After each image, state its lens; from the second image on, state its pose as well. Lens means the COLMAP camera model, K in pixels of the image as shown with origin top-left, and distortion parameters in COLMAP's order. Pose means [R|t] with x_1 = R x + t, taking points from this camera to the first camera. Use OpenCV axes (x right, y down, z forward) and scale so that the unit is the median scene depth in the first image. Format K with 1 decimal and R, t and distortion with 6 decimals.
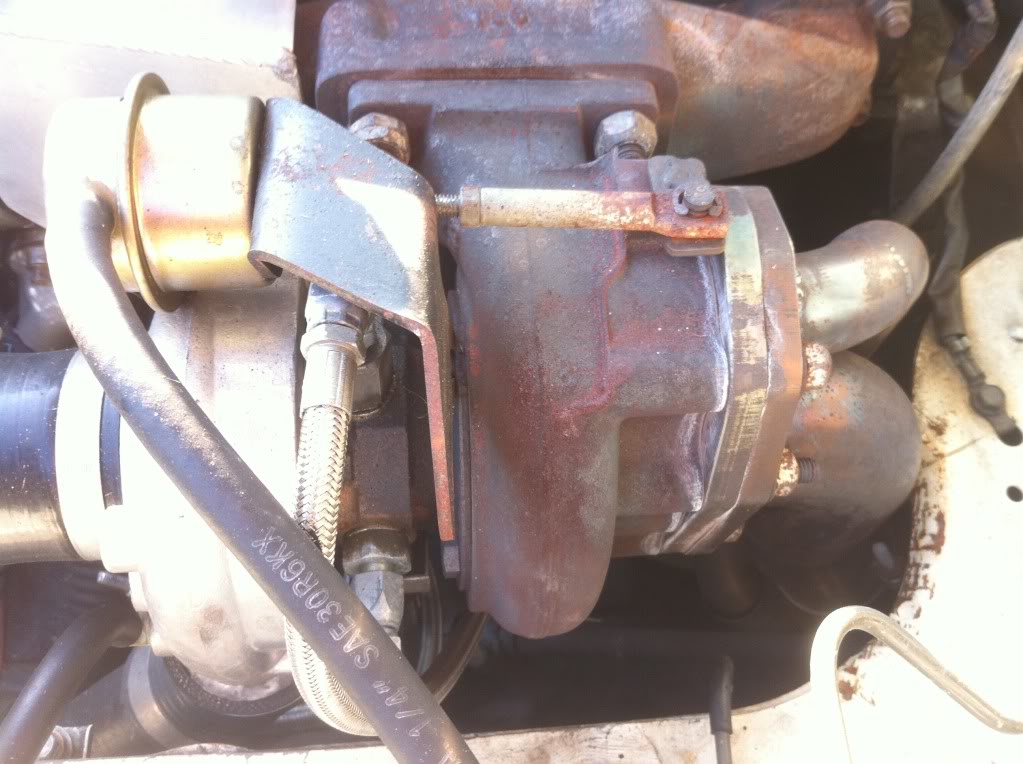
lens RADIAL K [[936.3, 0, 511.6], [0, 936.3, 394.4], [0, 0, 1]] dist [0.099100, -0.306098]
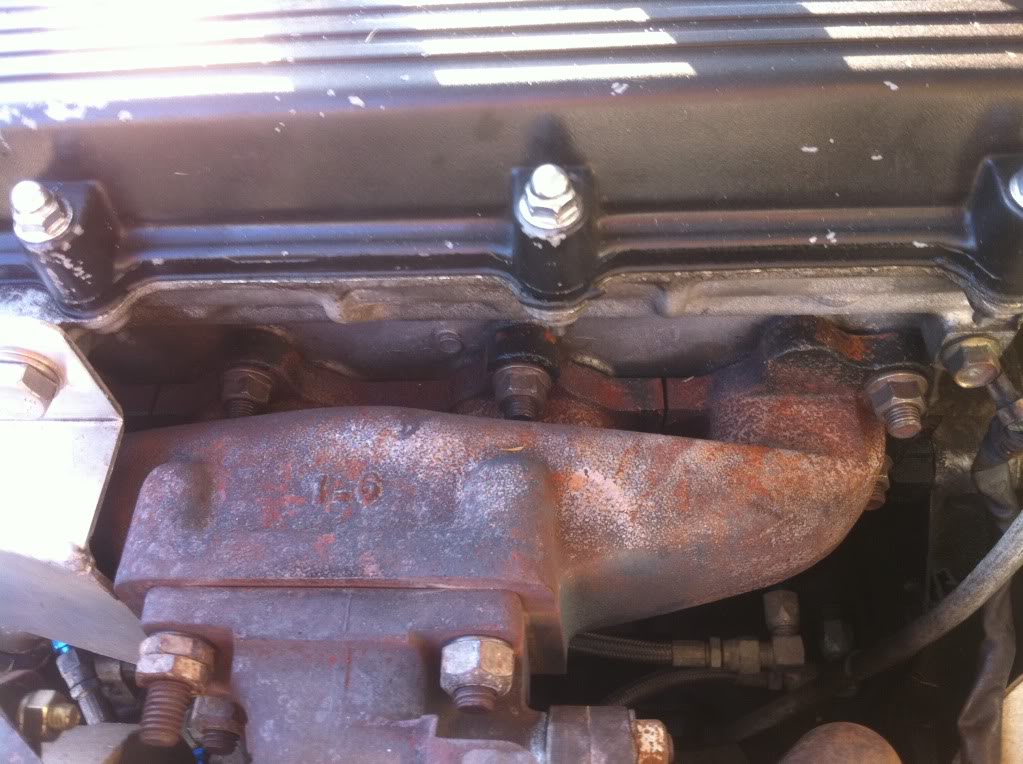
lens RADIAL K [[936.3, 0, 511.6], [0, 936.3, 394.4], [0, 0, 1]] dist [0.099100, -0.306098]
pose [[0.986149, 0.030886, -0.162963, 0.277307], [-0.042178, 0.996909, -0.066290, -0.456928], [0.160412, 0.072245, 0.984403, 0.216016]]
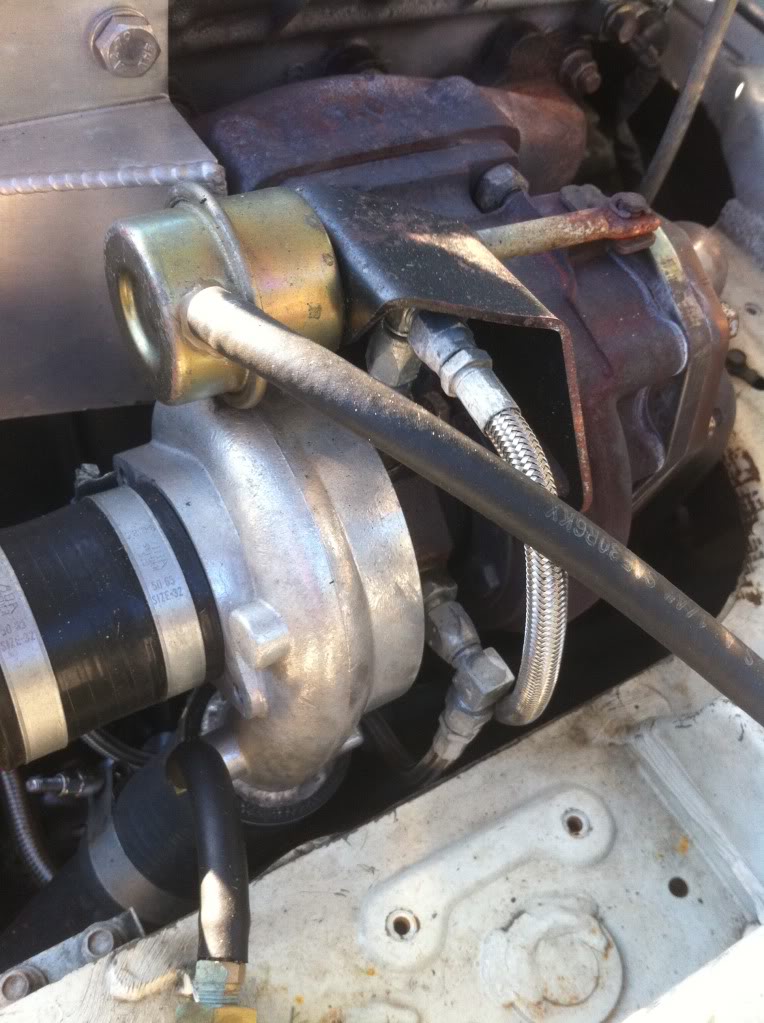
lens RADIAL K [[936.3, 0, 382.0], [0, 936.3, 511.5], [0, 0, 1]] dist [0.099100, -0.306098]
pose [[0.897871, -0.296775, 0.325196, -0.516402], [0.309980, 0.950671, 0.011725, 0.048946], [-0.312634, 0.090277, 0.945574, -0.021155]]
